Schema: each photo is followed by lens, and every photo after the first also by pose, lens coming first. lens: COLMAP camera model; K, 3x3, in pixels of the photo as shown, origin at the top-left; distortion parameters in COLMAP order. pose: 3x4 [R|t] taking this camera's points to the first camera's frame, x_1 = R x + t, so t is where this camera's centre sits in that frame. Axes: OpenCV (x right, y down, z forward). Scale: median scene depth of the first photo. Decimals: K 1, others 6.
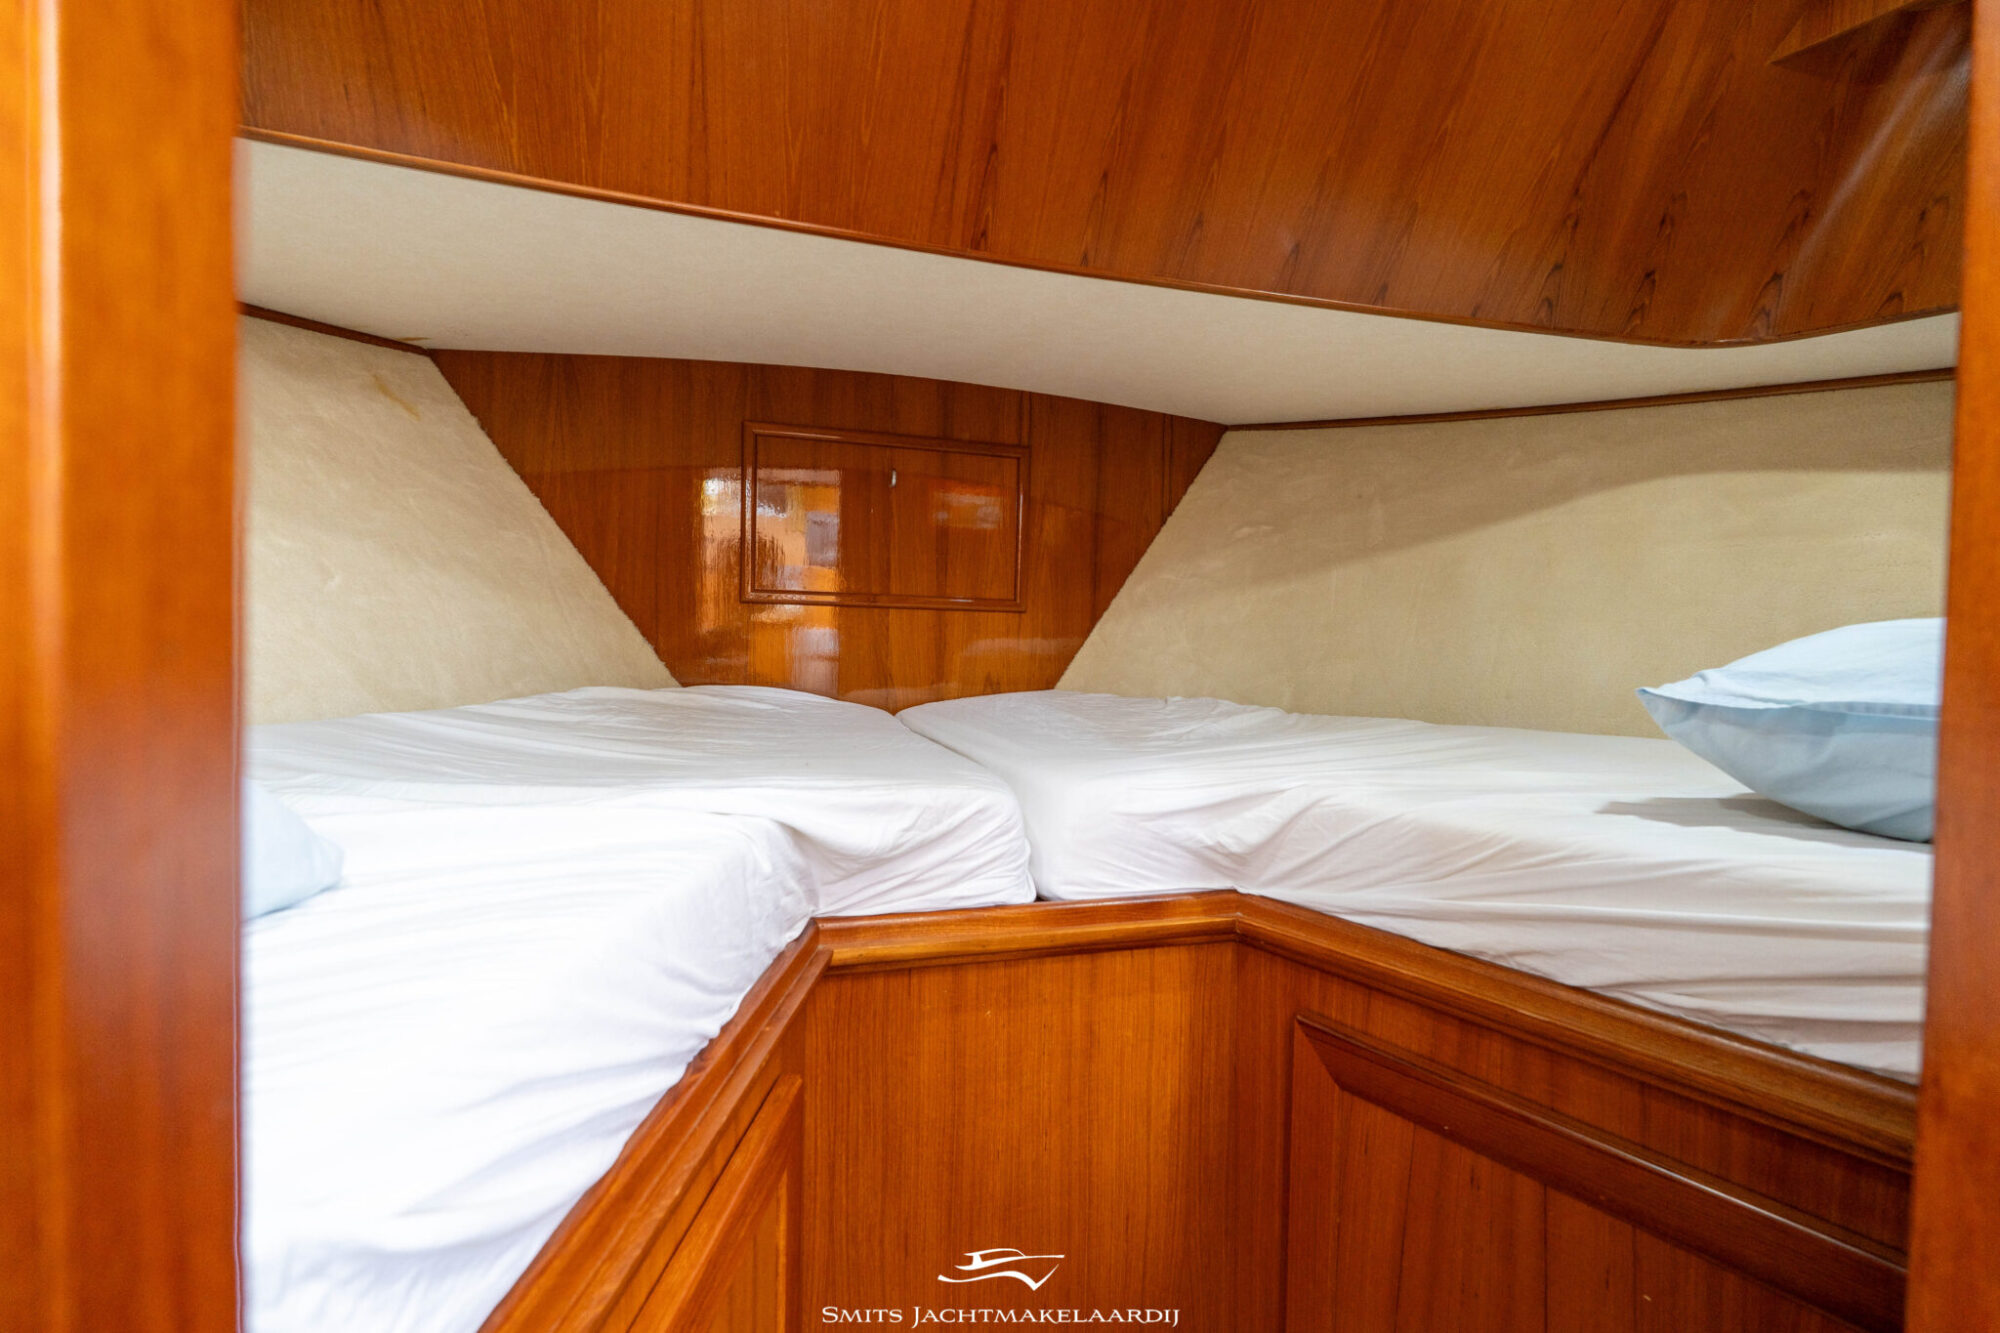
lens RADIAL K [[875.4, 0, 1003.4], [0, 875.4, 663.6], [0, 0, 1]] dist [-0.000993, 0.000441]
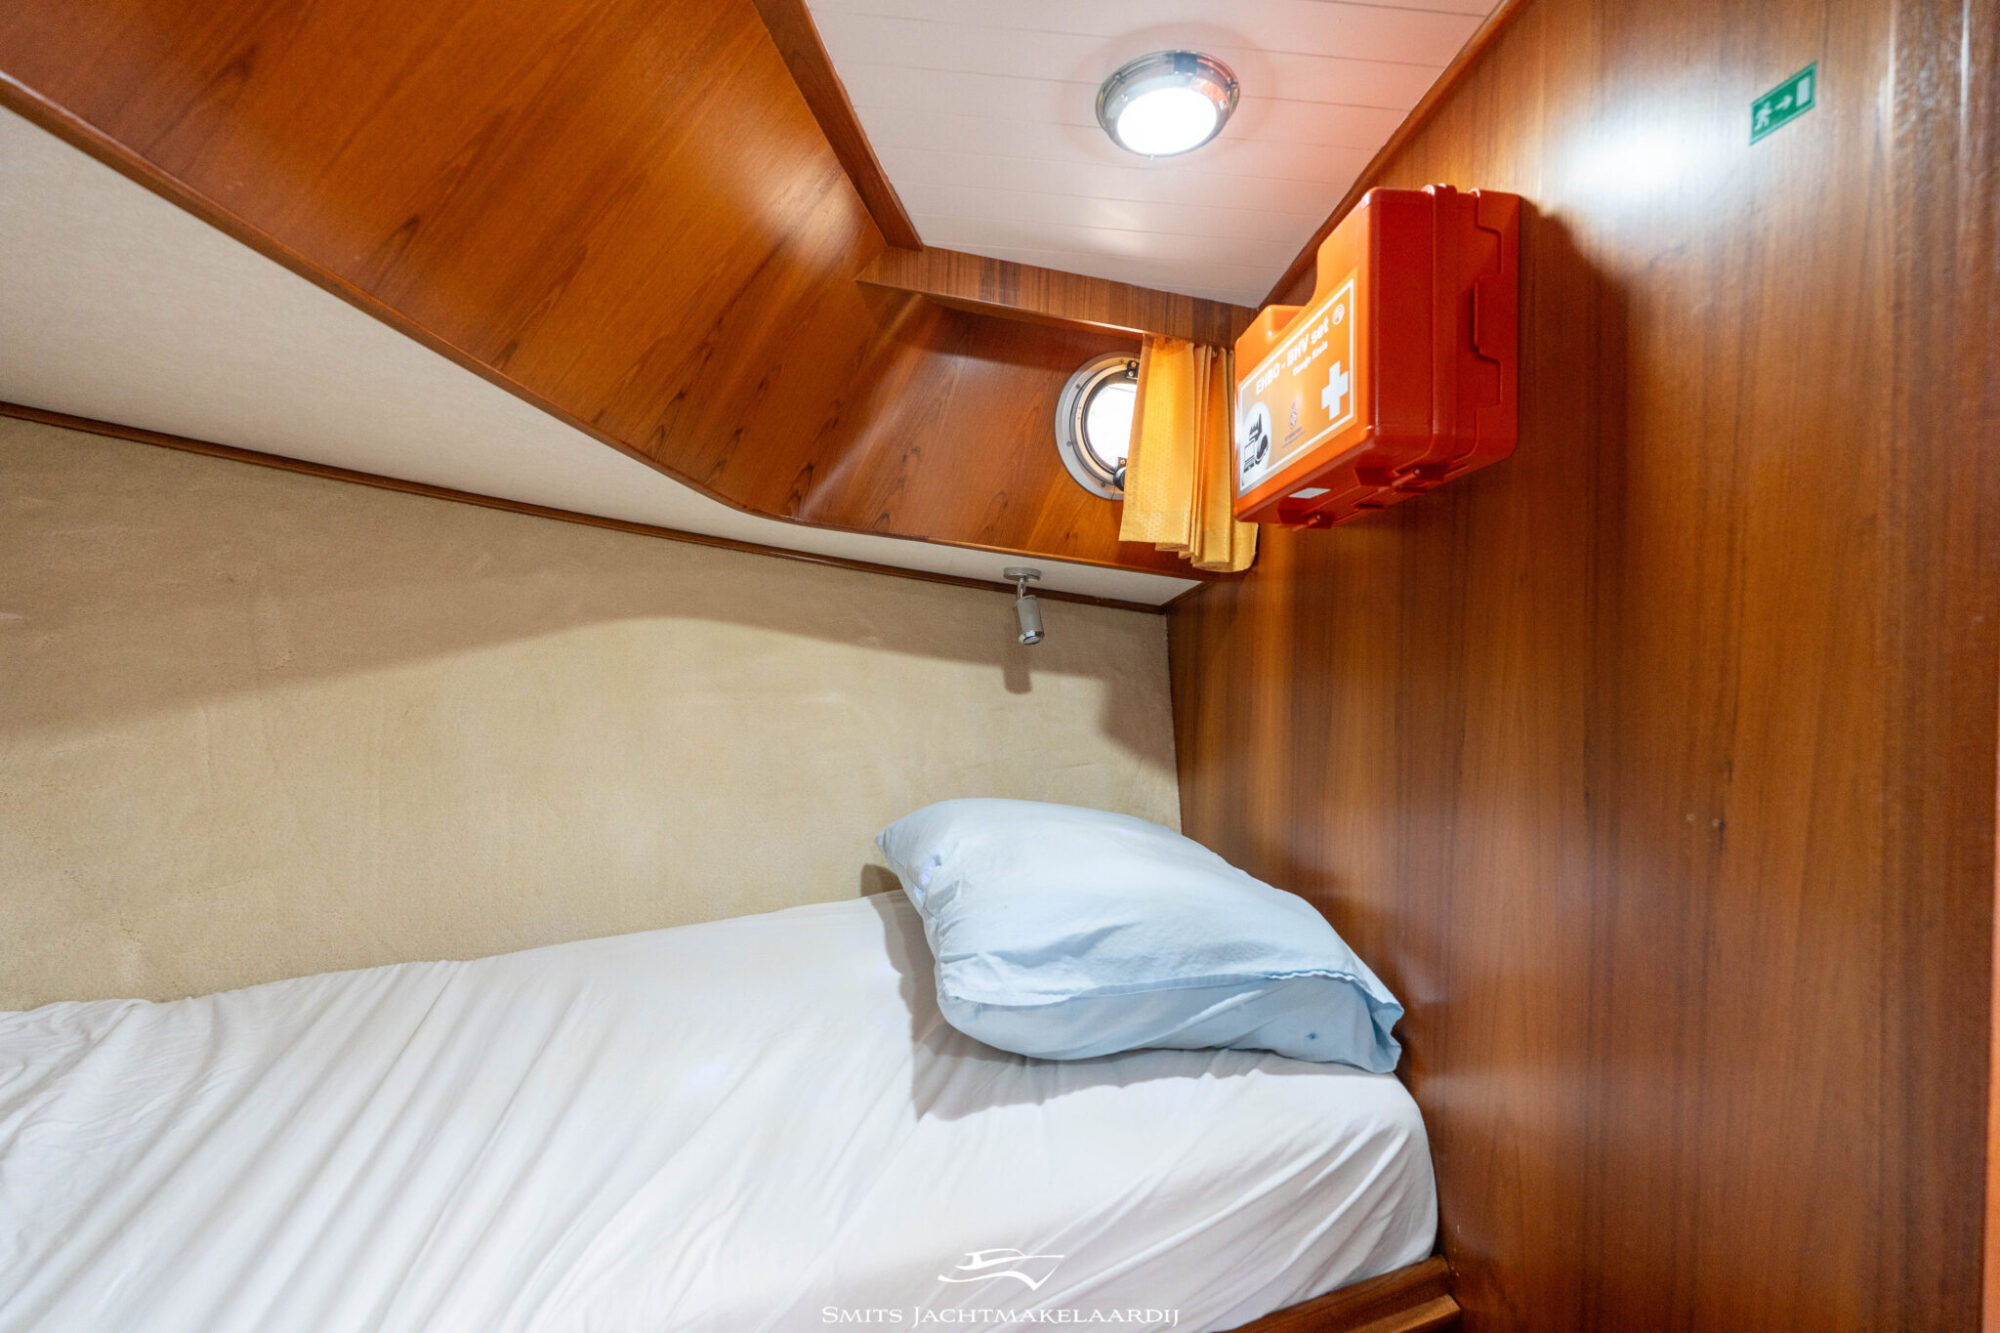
lens RADIAL K [[875.4, 0, 1001.6], [0, 875.4, 661.9], [0, 0, 1]] dist [-0.000993, 0.000441]
pose [[0.223134, -0.008410, 0.974752, -0.100634], [0.006036, 0.999956, 0.007246, -0.205800], [-0.974769, 0.004267, 0.223175, 0.521552]]
